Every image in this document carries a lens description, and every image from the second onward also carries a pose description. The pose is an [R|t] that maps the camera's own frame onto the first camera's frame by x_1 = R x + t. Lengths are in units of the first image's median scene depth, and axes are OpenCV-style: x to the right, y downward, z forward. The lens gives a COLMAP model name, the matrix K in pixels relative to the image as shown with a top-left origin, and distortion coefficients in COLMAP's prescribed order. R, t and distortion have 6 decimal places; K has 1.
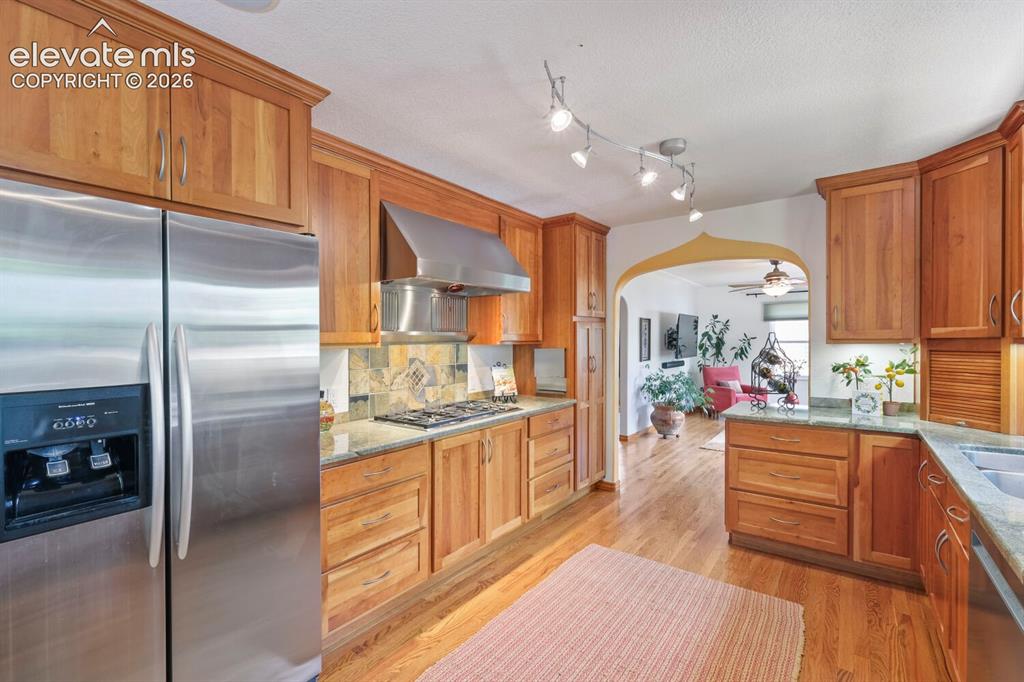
lens RADIAL K [[453.3, 0, 512.0], [0, 453.3, 341.0], [0, 0, 1]] dist [0.001997, 0.000251]
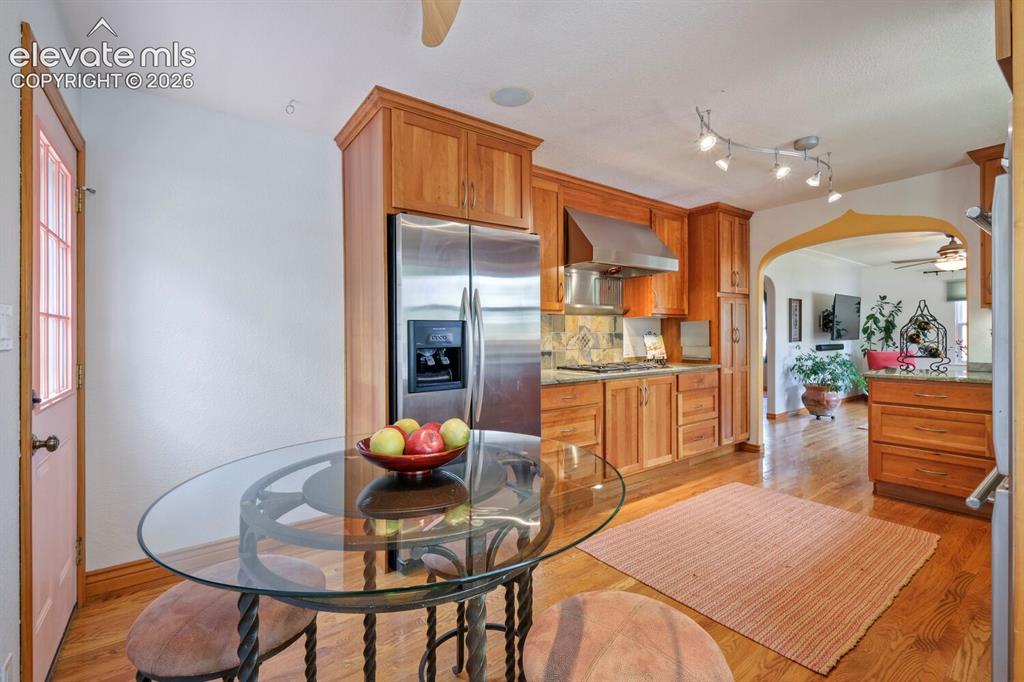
lens RADIAL K [[453.9, 0, 509.4], [0, 453.9, 333.4], [0, 0, 1]] dist [-0.003098, -0.000291]
pose [[0.957107, -0.002412, -0.289726, -0.042759], [0.000667, 0.999981, -0.006120, 0.067169], [0.289735, 0.005664, 0.957090, -0.296172]]
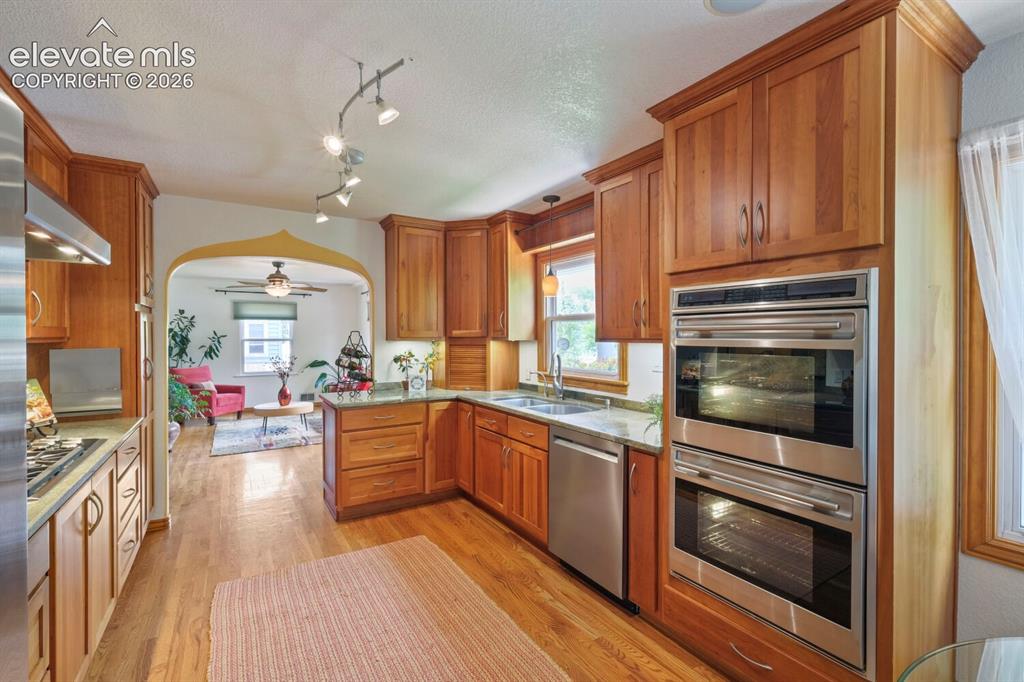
lens RADIAL K [[449.4, 0, 512.0], [0, 449.4, 341.0], [0, 0, 1]] dist [-0.000942, -0.000107]
pose [[0.359485, -0.002300, 0.933148, -0.387069], [-0.000876, 0.999996, 0.002802, 0.002526], [-0.933151, -0.001825, 0.359481, 0.208620]]
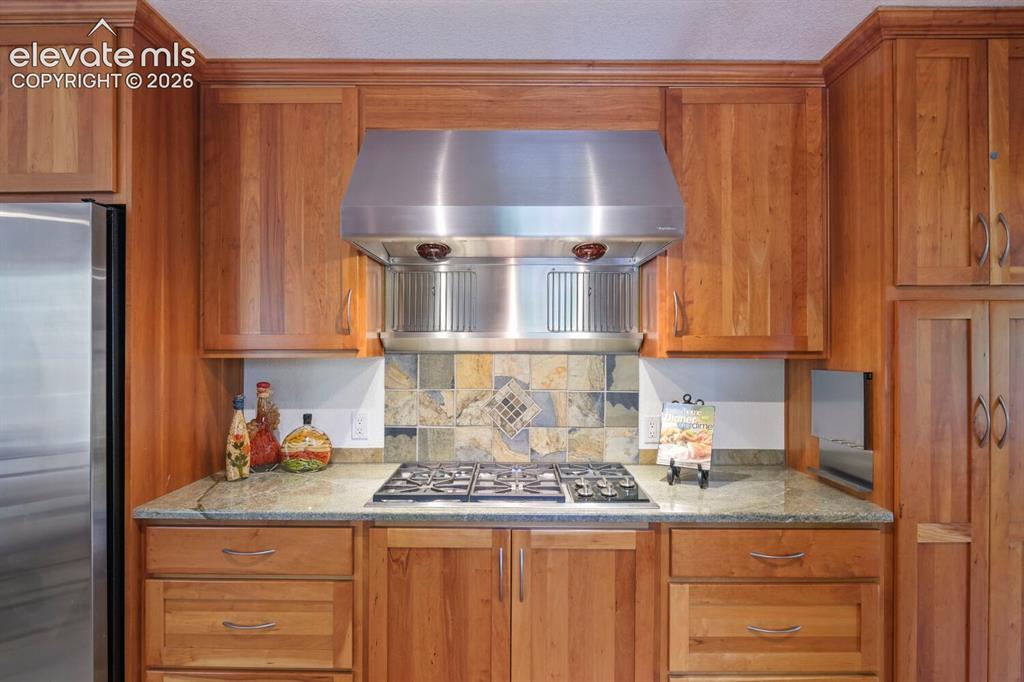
lens RADIAL K [[543.4, 0, 512.0], [0, 543.4, 341.0], [0, 0, 1]] dist [-0.001900, -0.000366]
pose [[0.590023, 0.005352, -0.807368, 0.376836], [-0.011000, 0.999939, -0.001410, -0.008833], [0.807311, 0.009713, 0.590046, 0.586719]]
